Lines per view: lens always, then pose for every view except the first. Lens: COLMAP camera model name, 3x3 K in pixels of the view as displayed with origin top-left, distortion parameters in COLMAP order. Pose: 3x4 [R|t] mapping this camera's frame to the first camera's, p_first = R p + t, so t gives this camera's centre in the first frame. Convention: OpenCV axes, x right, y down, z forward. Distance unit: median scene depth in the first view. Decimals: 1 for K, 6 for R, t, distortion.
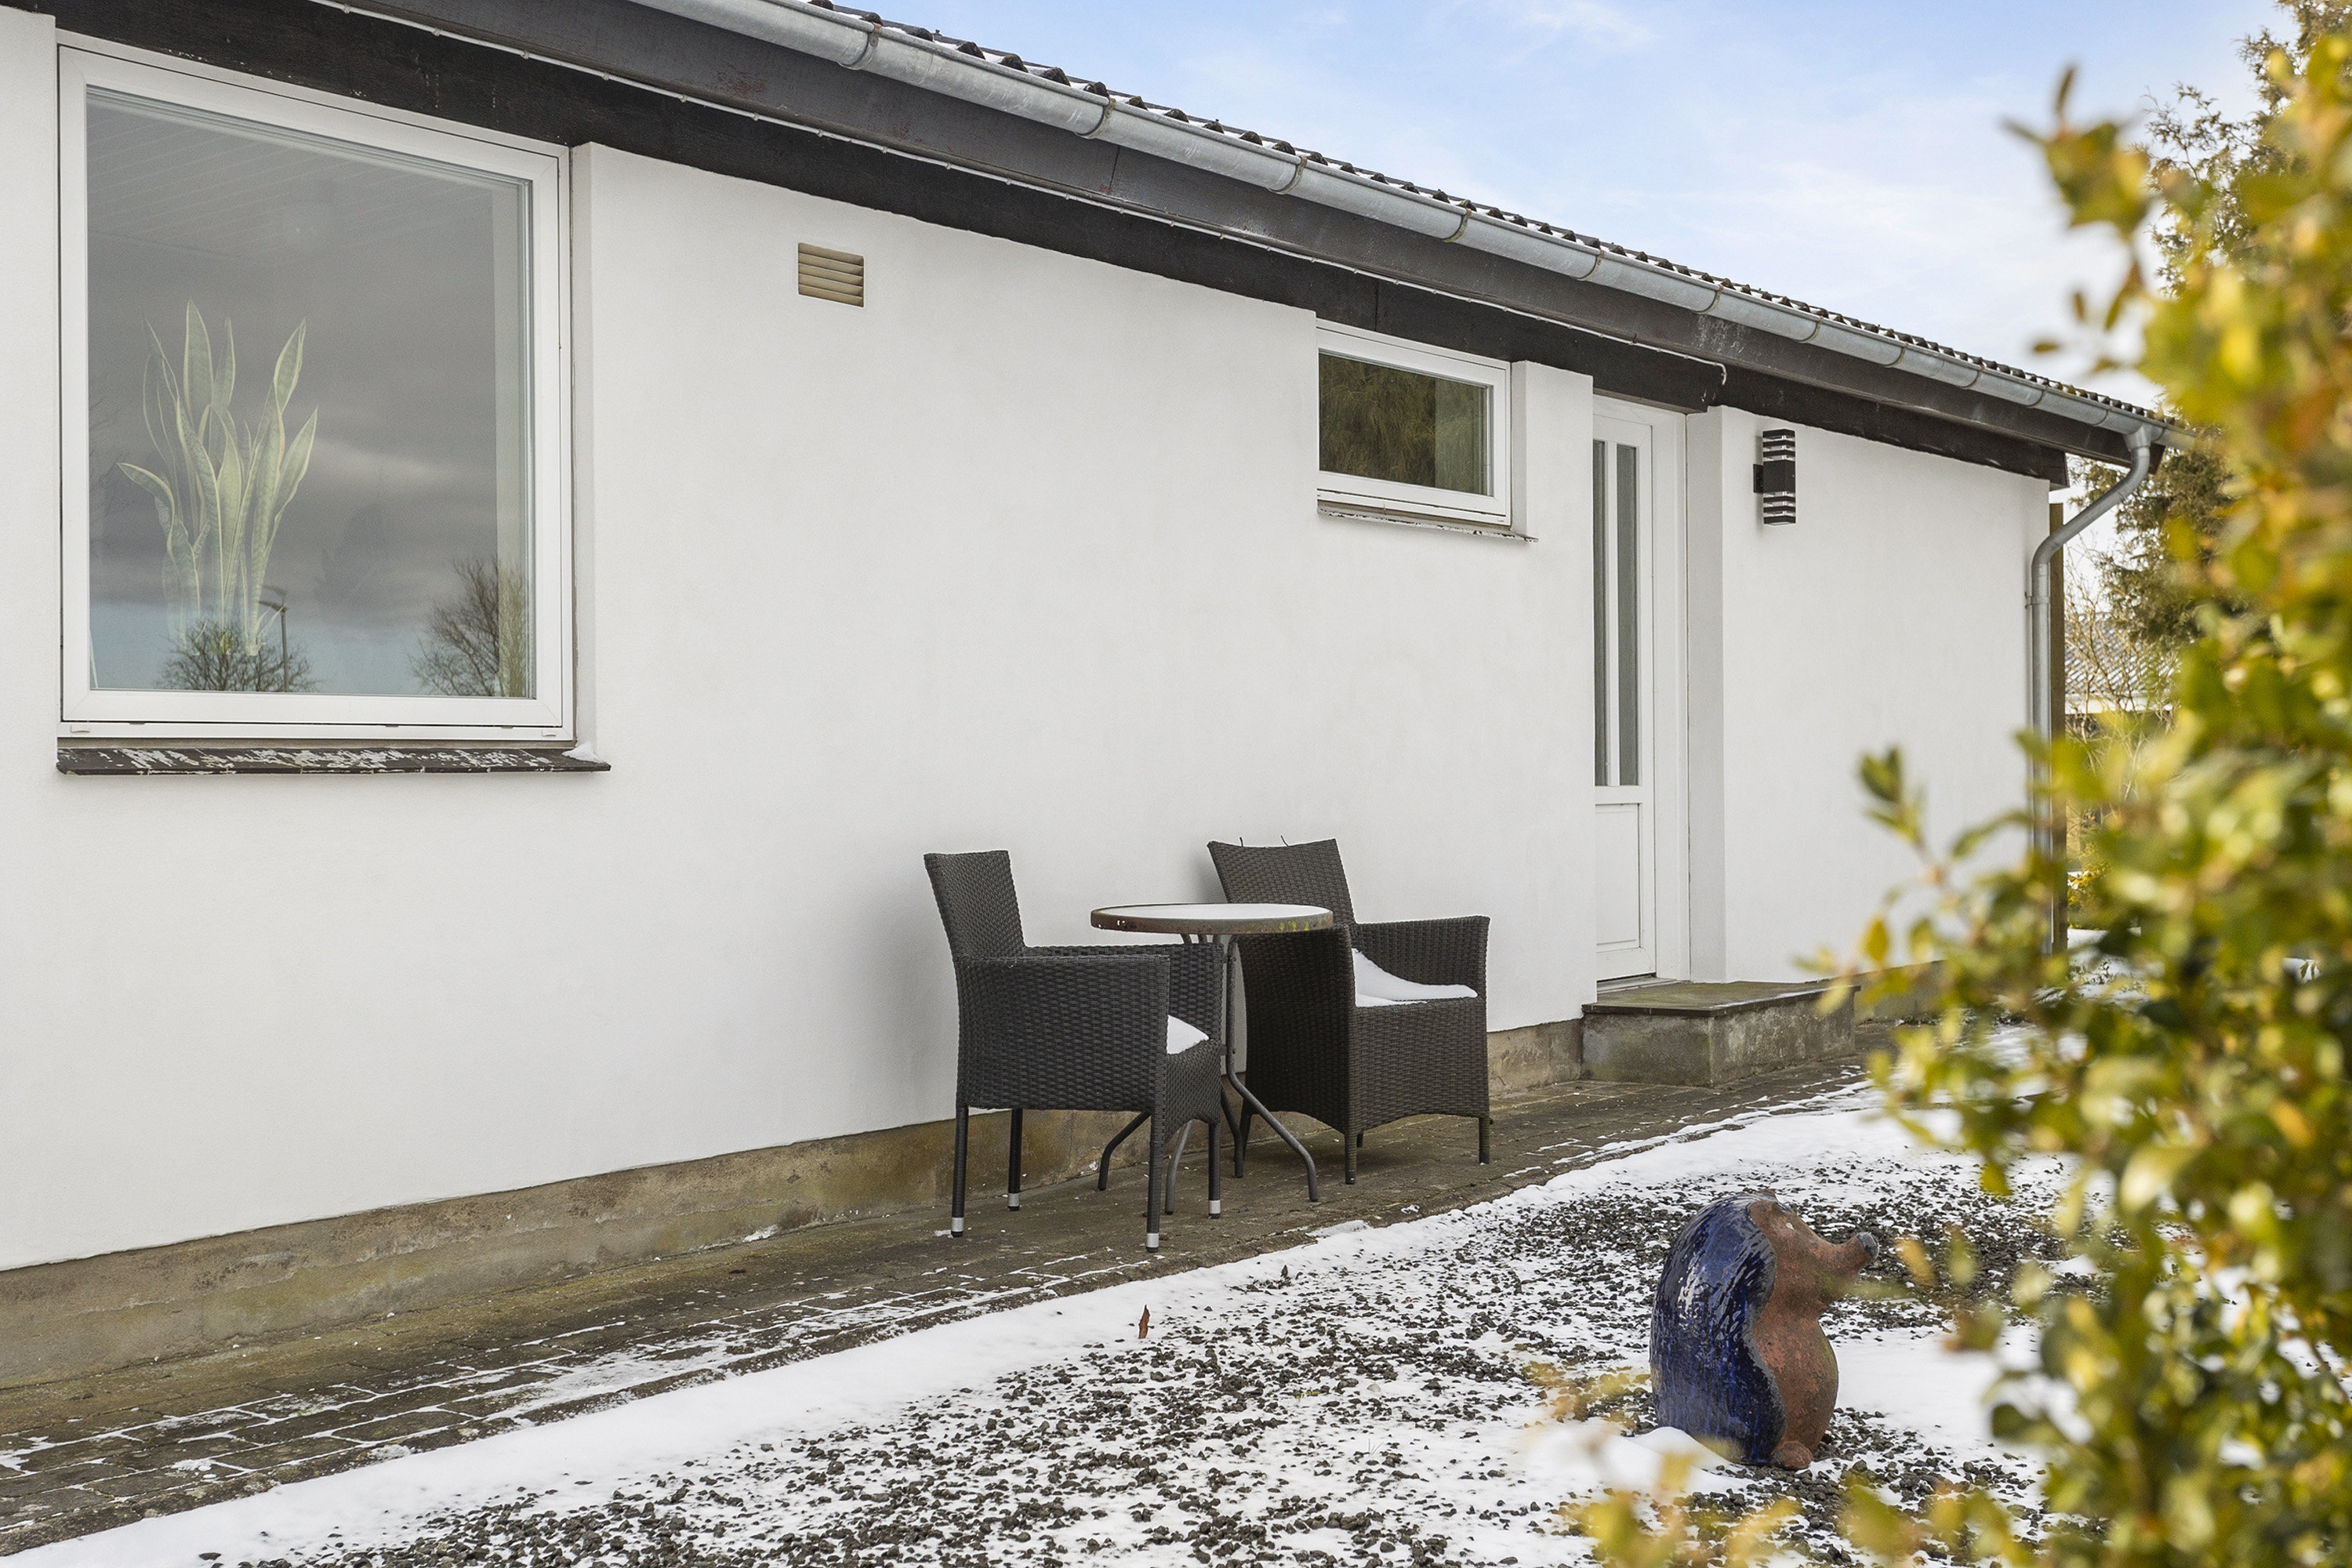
lens RADIAL K [[2727.9, 0, 1176.6], [0, 2727.9, 783.2], [0, 0, 1]] dist [0.001424, 0.000000]
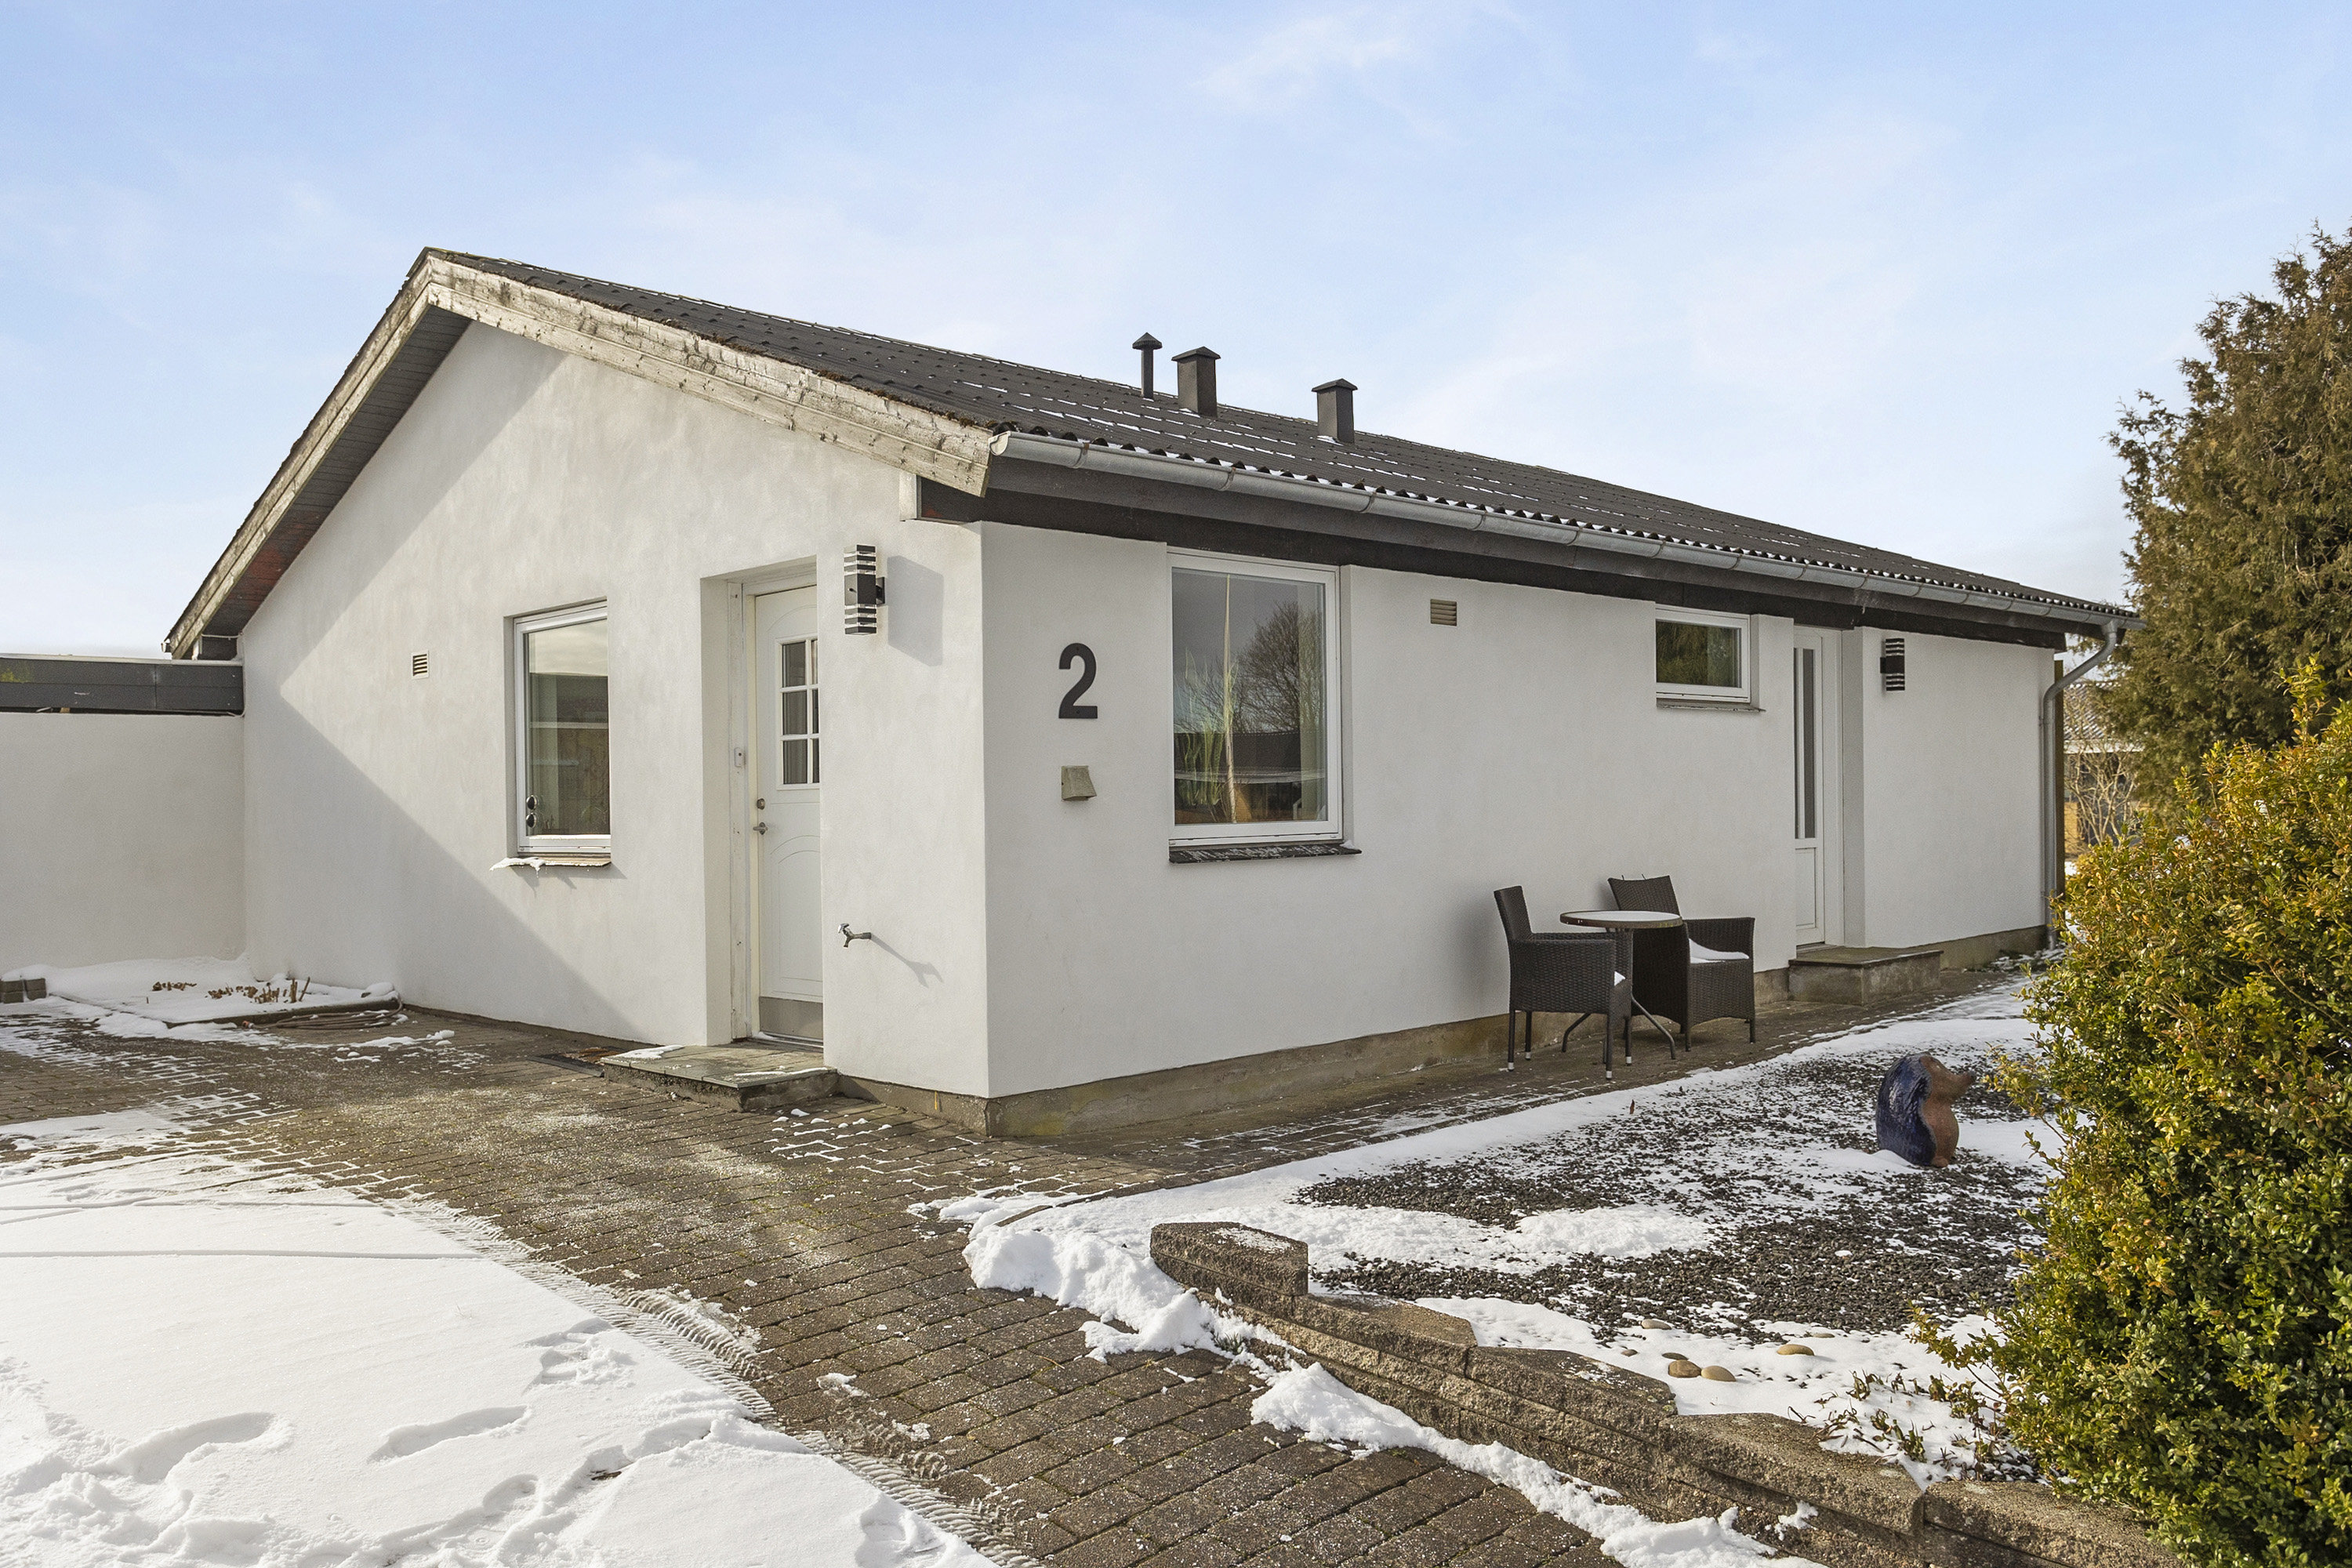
lens RADIAL K [[1878.8, 0, 1175.1], [0, 1878.8, 782.7], [0, 0, 1]] dist [-0.000665, 0.001011]
pose [[0.991740, 0.001645, -0.128254, -0.142456], [-0.001822, 0.999998, -0.001257, -0.051789], [0.128252, 0.001480, 0.991740, -0.448811]]
